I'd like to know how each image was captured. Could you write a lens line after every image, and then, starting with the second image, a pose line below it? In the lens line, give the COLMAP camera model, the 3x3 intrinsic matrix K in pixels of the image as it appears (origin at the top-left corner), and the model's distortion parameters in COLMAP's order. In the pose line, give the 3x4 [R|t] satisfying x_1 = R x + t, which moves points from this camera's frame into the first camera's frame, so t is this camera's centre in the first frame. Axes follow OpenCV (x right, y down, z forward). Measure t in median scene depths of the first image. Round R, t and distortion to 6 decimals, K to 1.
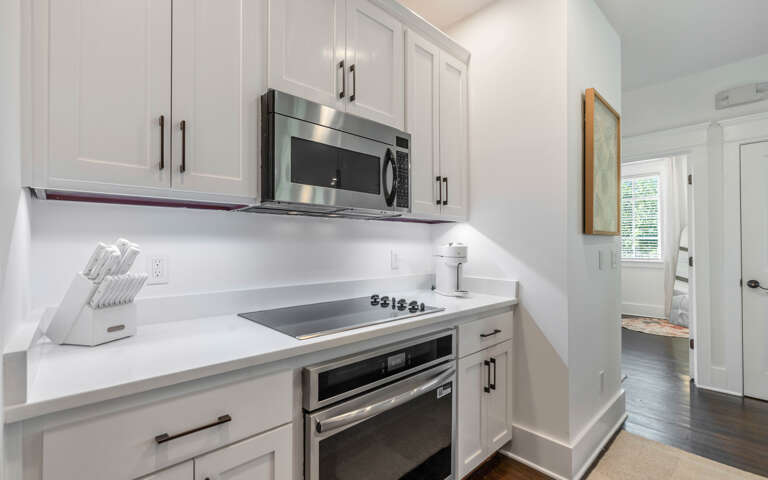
lens RADIAL K [[332.6, 0, 358.0], [0, 332.6, 245.3], [0, 0, 1]] dist [-0.000759, -0.000089]
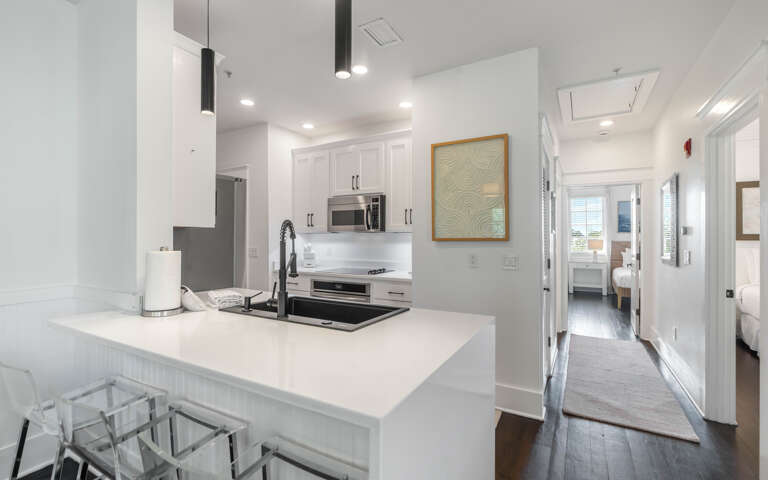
lens RADIAL K [[340.4, 0, 378.9], [0, 340.4, 235.6], [0, 0, 1]] dist [-0.000715, -0.000340]
pose [[0.338283, -0.007645, -0.941013, 2.369515], [0.005977, 0.999964, -0.005975, -0.058767], [0.941025, -0.003604, 0.338317, 0.258964]]
